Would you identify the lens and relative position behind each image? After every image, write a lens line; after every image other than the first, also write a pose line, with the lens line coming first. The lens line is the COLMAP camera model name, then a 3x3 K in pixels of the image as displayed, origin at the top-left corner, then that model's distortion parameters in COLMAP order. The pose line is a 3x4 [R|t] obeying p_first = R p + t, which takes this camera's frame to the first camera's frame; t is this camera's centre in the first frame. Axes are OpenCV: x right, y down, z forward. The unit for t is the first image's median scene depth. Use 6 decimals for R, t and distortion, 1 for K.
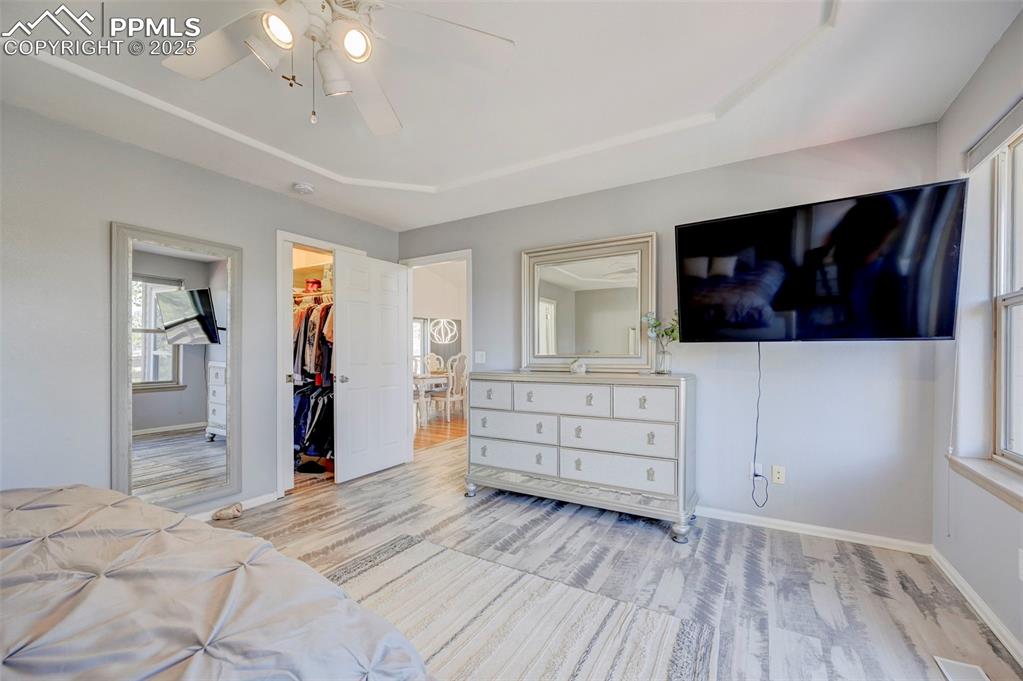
lens RADIAL K [[411.1, 0, 522.3], [0, 411.1, 349.3], [0, 0, 1]] dist [0.000217, 0.000143]
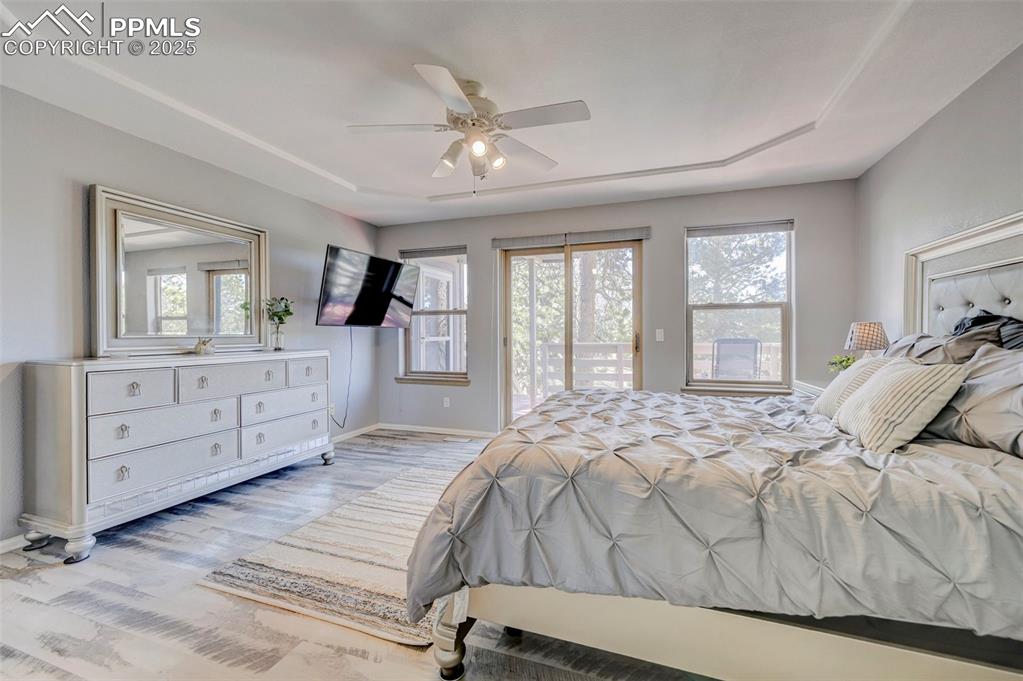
lens RADIAL K [[411.1, 0, 520.4], [0, 411.1, 340.5], [0, 0, 1]] dist [0.000217, 0.000143]
pose [[-0.182665, -0.006552, 0.983153, -1.009009], [-0.001188, 0.999979, 0.006444, 0.021422], [-0.983175, 0.000009, -0.182669, 0.530123]]
